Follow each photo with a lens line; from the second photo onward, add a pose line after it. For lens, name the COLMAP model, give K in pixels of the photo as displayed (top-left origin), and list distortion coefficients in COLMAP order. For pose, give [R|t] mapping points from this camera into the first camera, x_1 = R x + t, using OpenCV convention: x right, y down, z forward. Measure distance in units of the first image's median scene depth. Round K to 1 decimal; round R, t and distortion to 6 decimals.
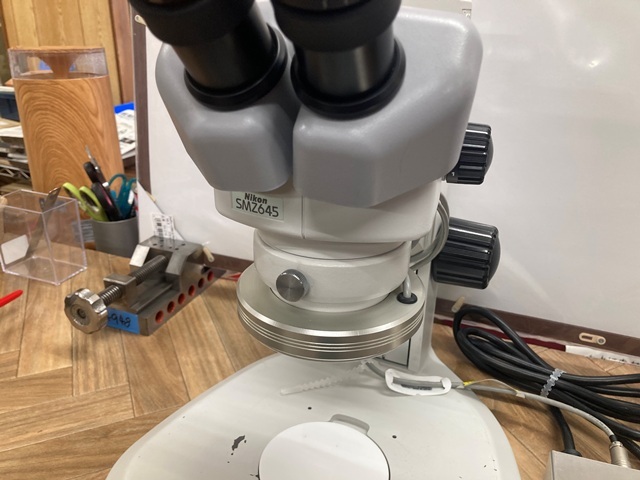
lens RADIAL K [[516.6, 0, 319.9], [0, 516.6, 216.8], [0, 0, 1]] dist [-0.015510, -0.005796]
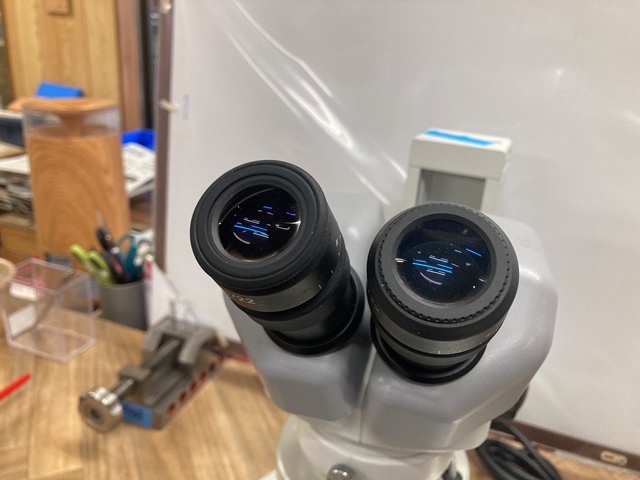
lens RADIAL K [[516.6, 0, 319.9], [0, 516.6, 216.8], [0, 0, 1]] dist [-0.015510, -0.005796]
pose [[0.999195, 0.036511, 0.016623, -0.058479], [-0.036044, 0.998970, -0.027550, -0.150759], [-0.017612, 0.026928, 0.999482, 0.007690]]
